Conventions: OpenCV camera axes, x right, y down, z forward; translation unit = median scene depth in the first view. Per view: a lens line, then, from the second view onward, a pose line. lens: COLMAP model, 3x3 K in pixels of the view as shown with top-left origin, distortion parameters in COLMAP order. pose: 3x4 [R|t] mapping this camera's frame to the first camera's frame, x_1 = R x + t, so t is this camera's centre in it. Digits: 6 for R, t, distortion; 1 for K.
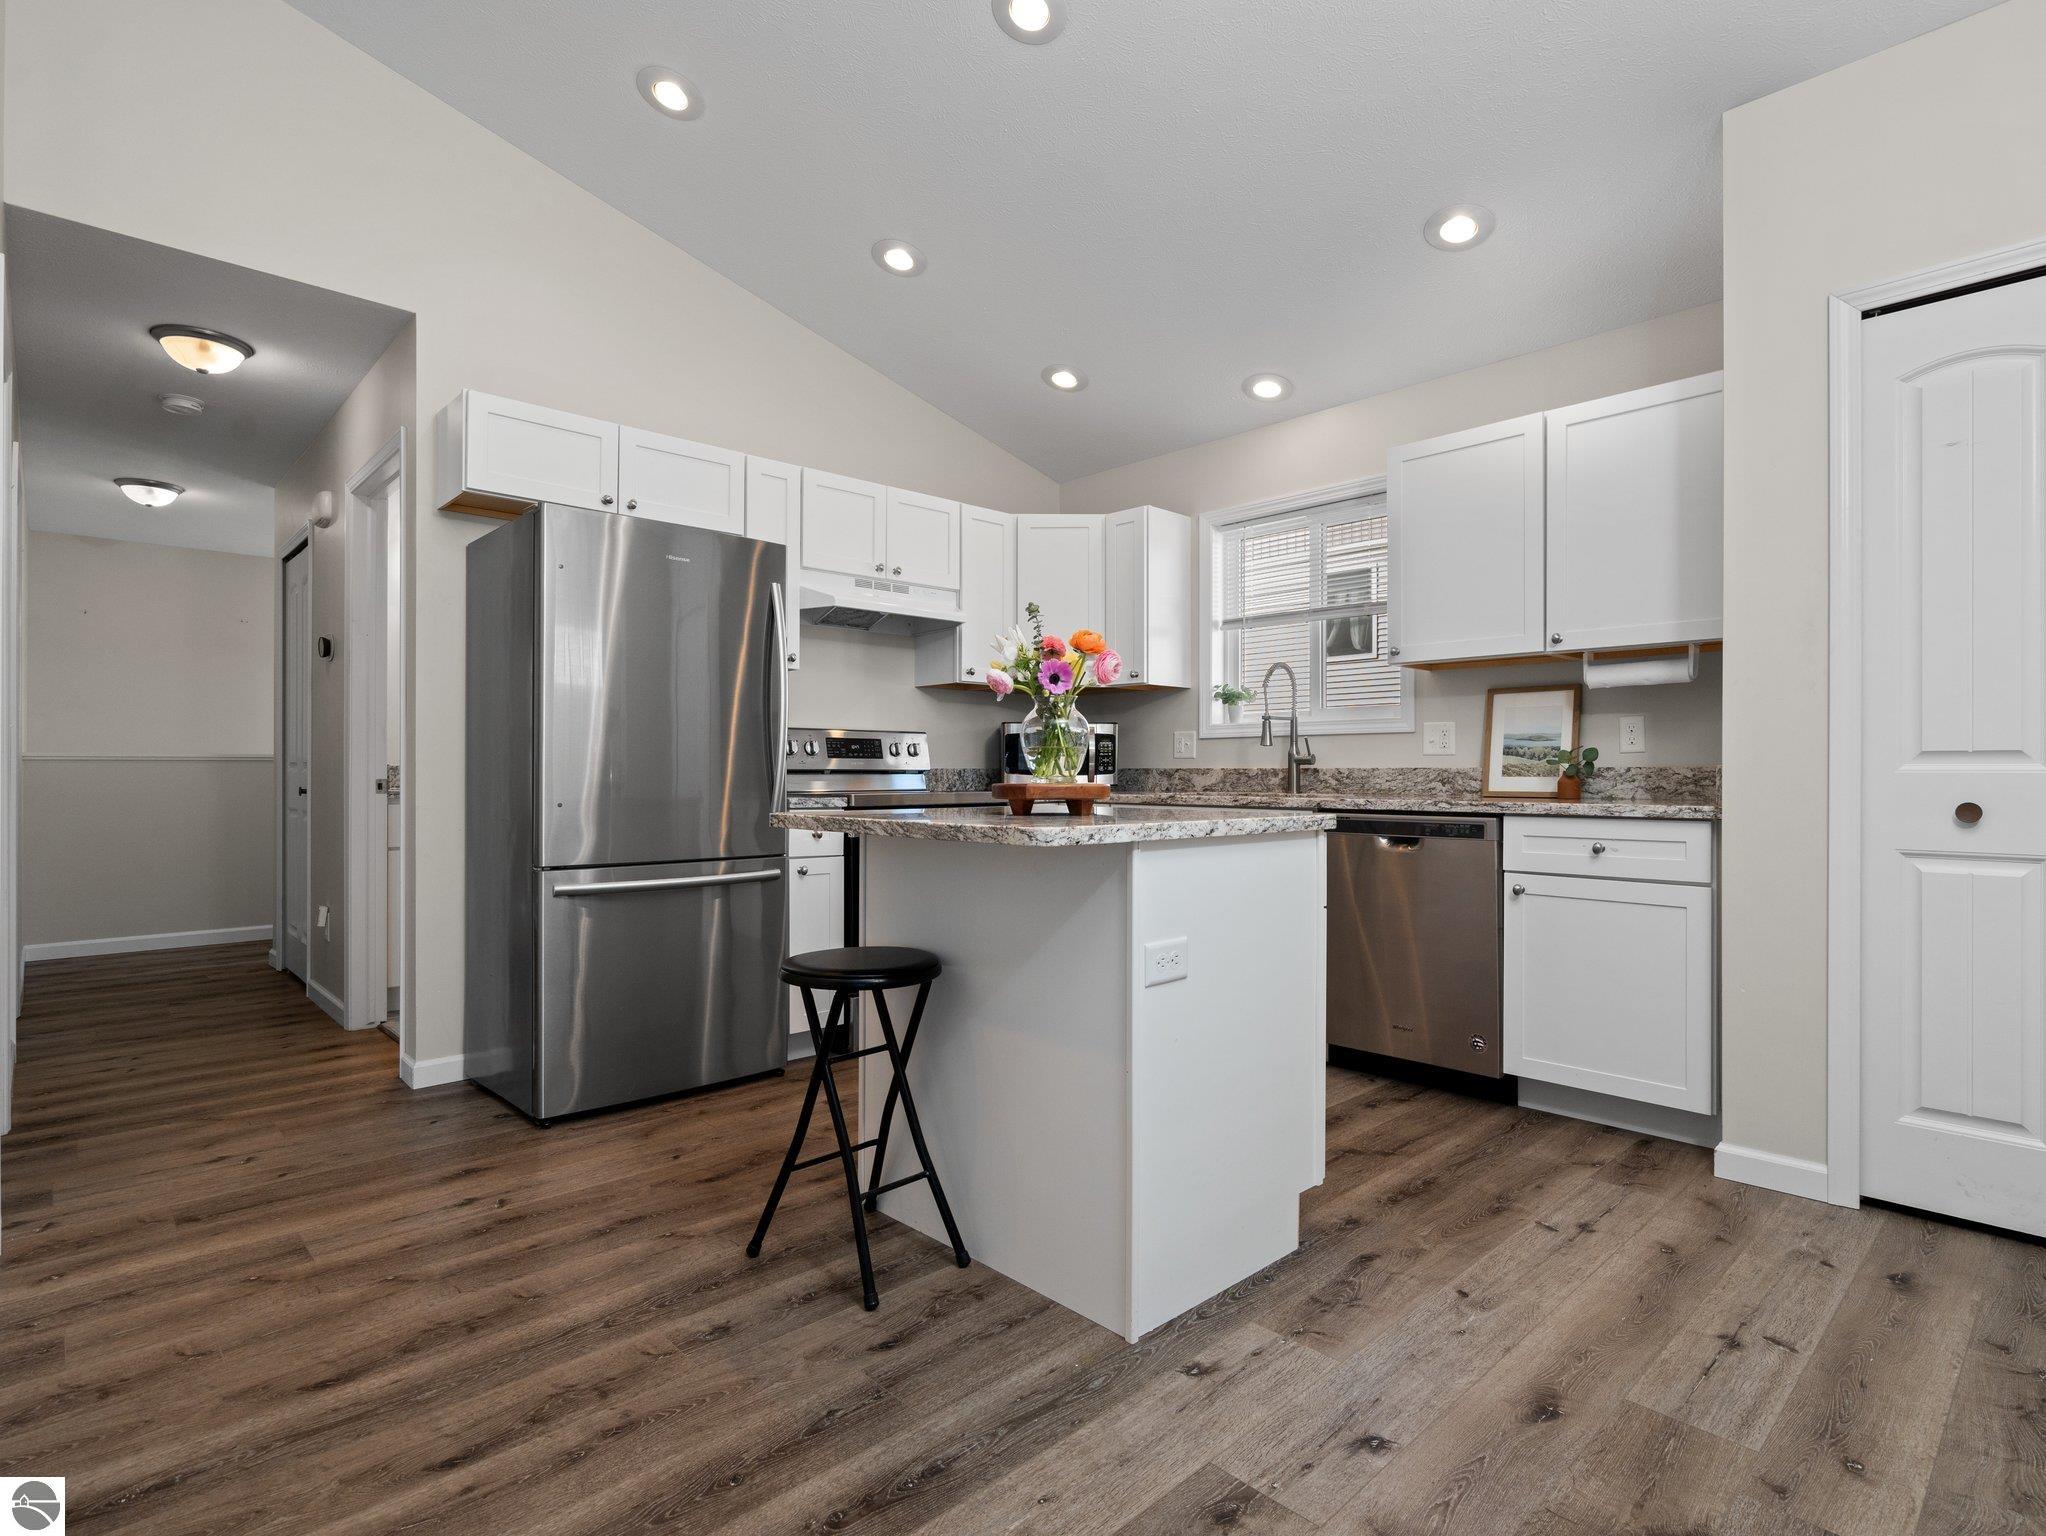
lens RADIAL K [[1036.8, 0, 1023.0], [0, 1036.8, 768.0], [0, 0, 1]] dist [-0.006379, 0.002527]
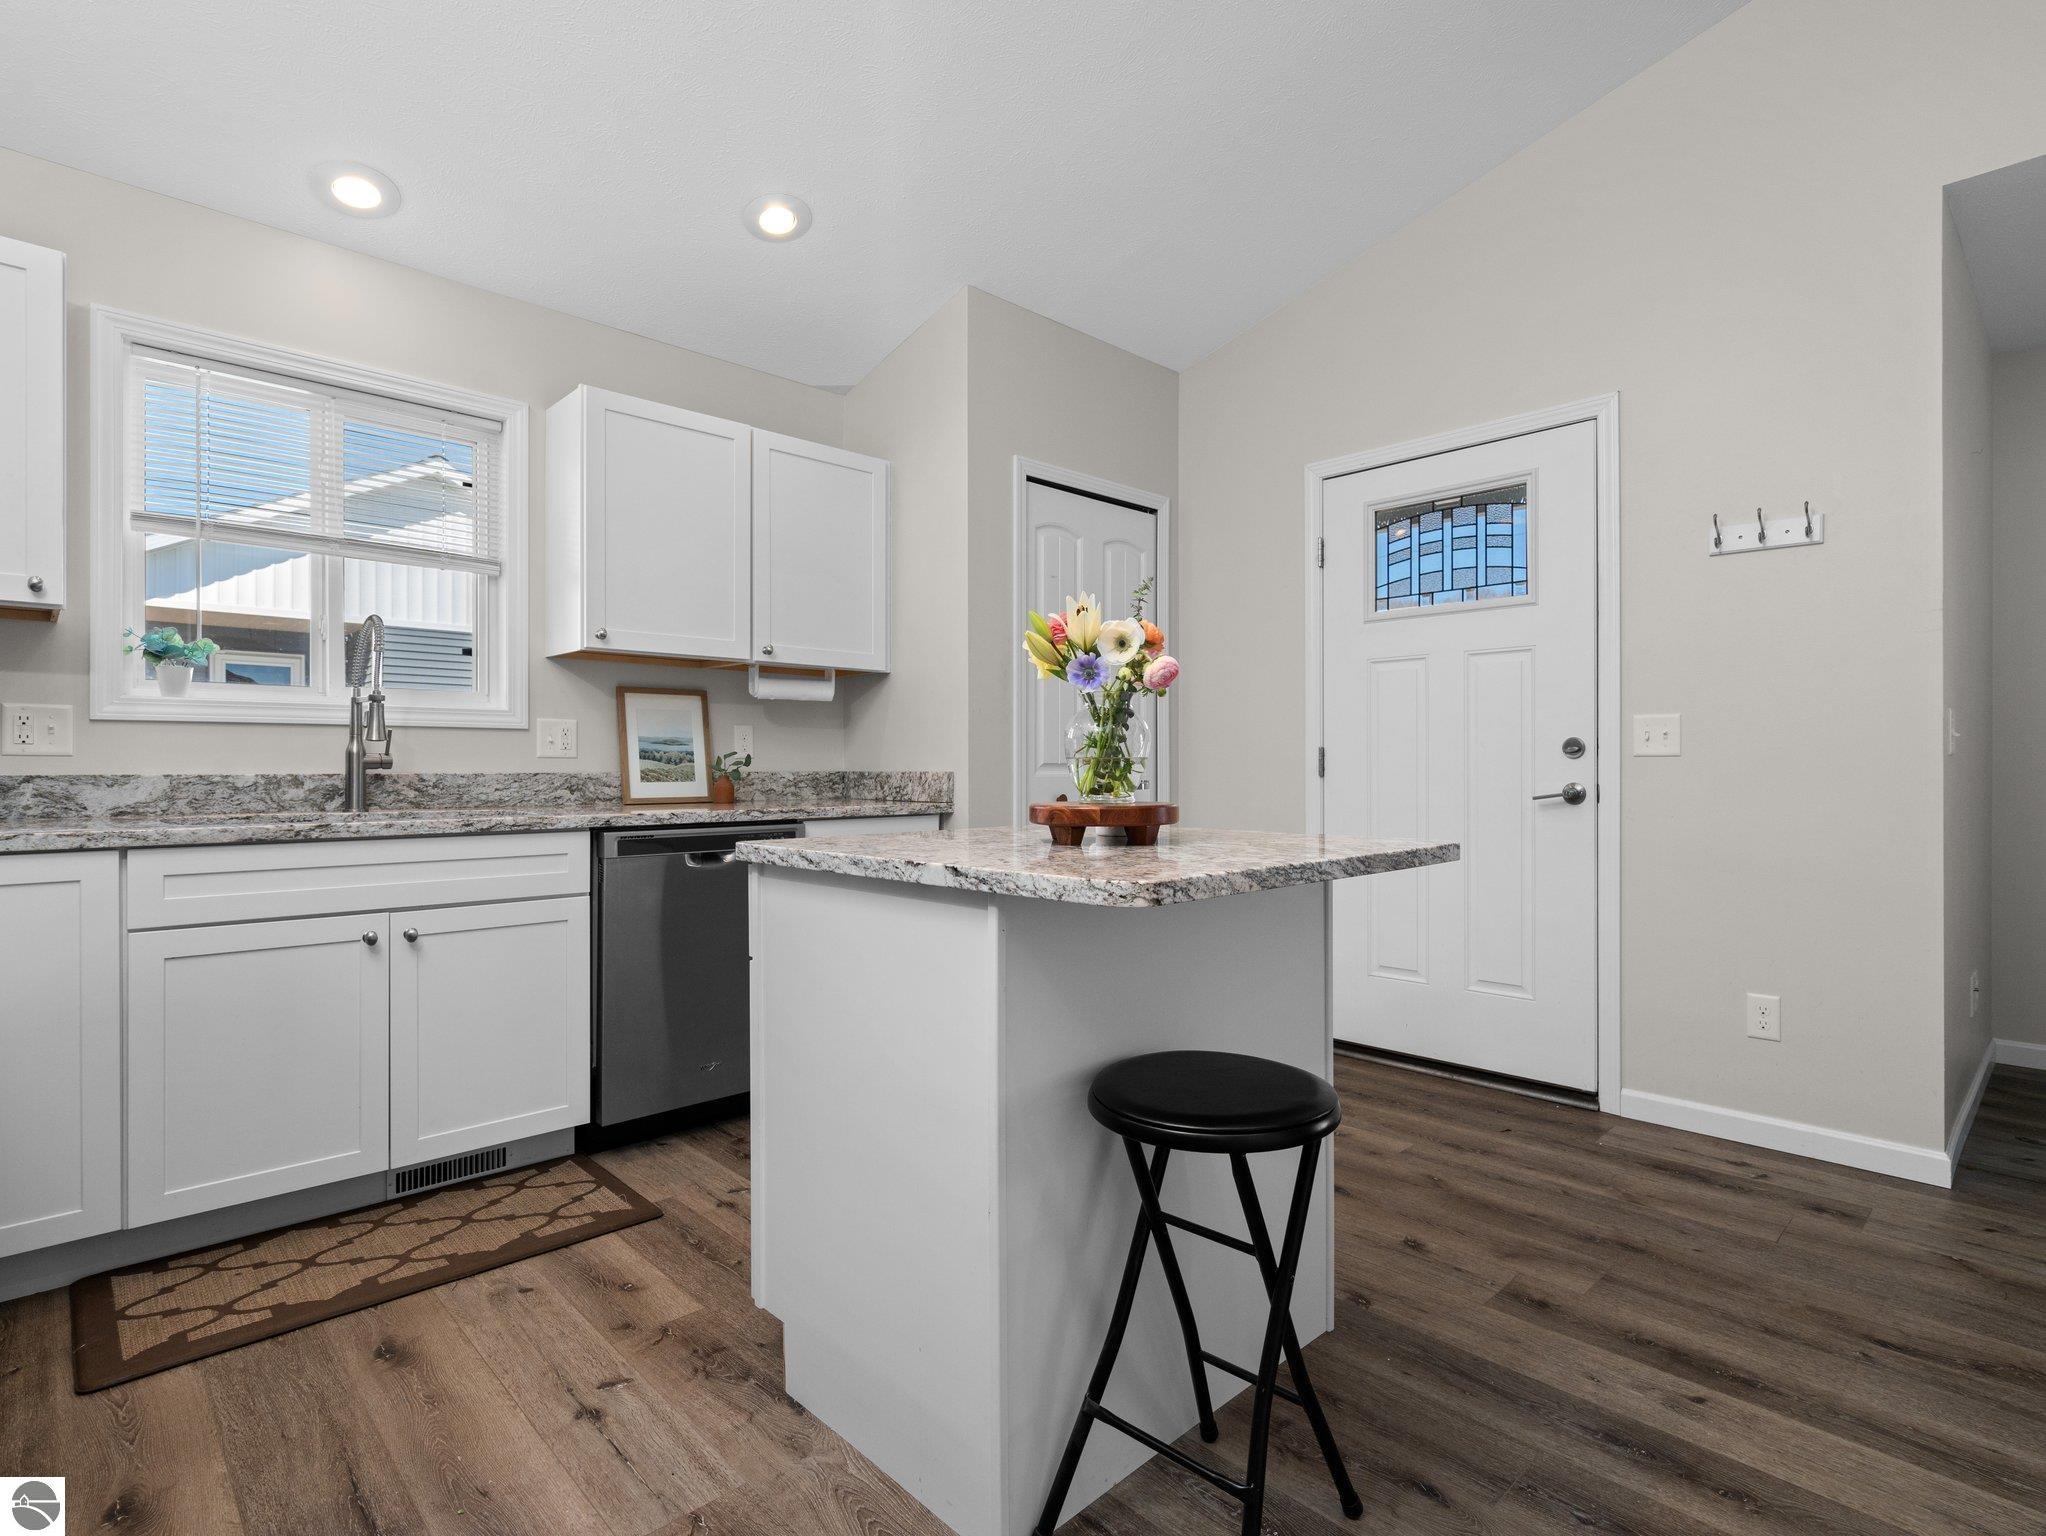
lens RADIAL K [[1036.8, 0, 1023.0], [0, 1036.8, 768.0], [0, 0, 1]] dist [-0.006379, 0.002527]
pose [[-0.005668, -0.003772, 0.999977, -0.513445], [-0.004528, 0.999983, 0.003746, -0.010359], [-0.999974, -0.004507, -0.005685, 0.718796]]
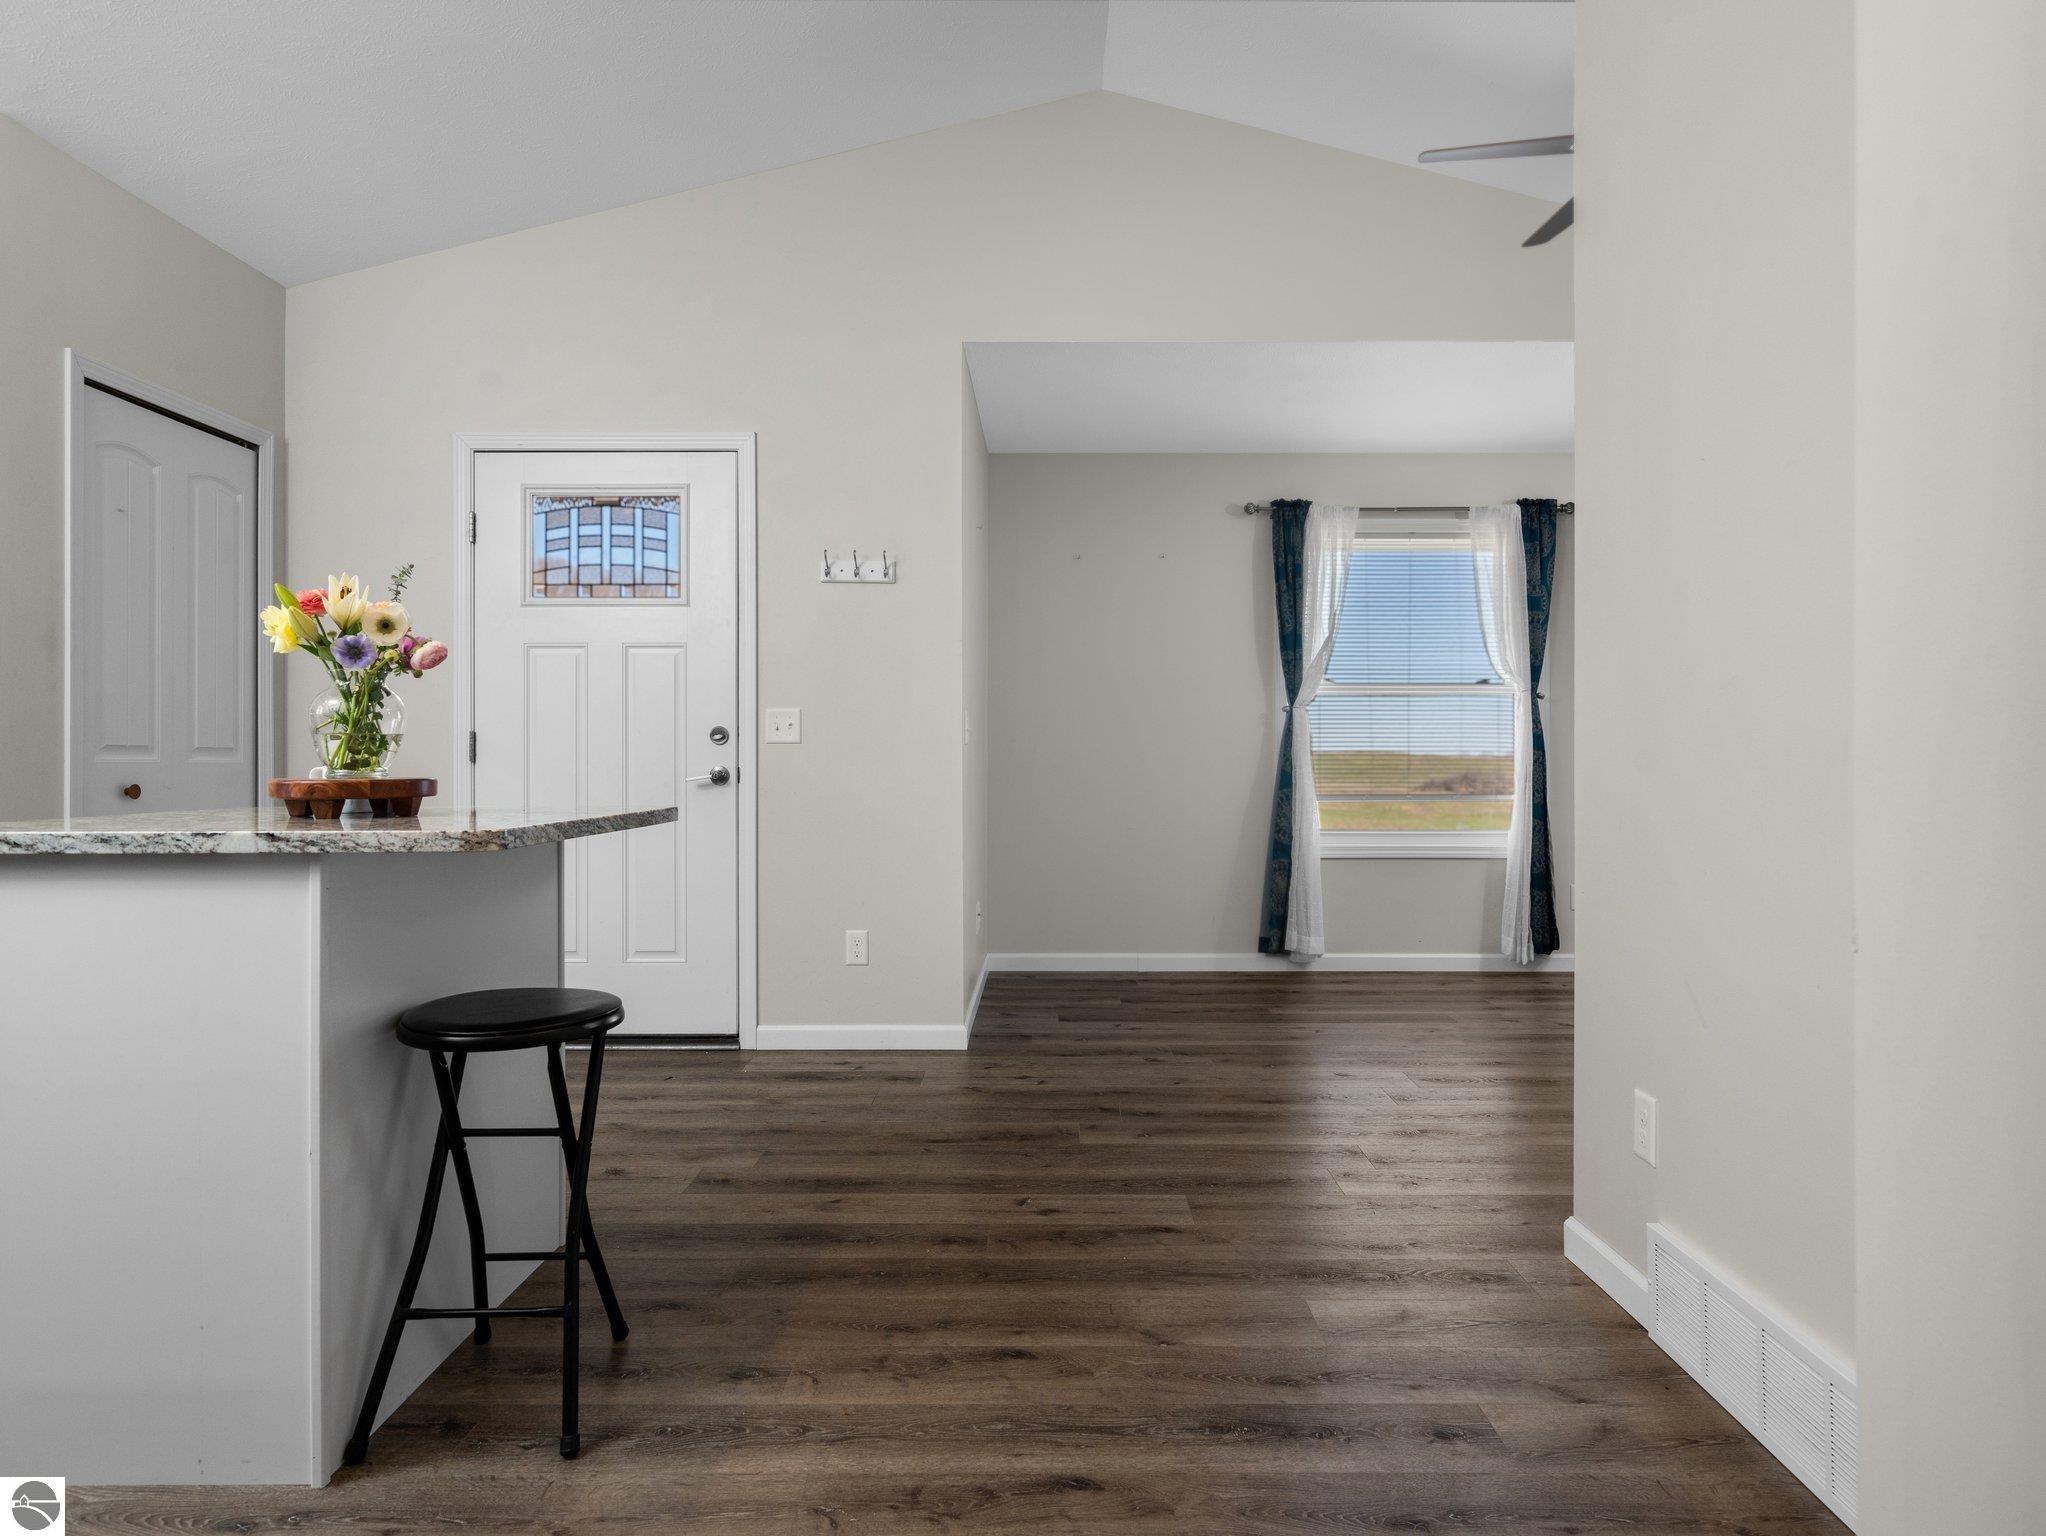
lens RADIAL K [[1210.5, 0, 1023.0], [0, 1210.5, 768.0], [0, 0, 1]] dist [0.016540, 0.000200]
pose [[-0.711813, -0.005717, 0.702346, -0.680371], [-0.004681, 0.999983, 0.003397, 0.000323], [-0.702354, -0.000870, -0.711828, 0.883724]]
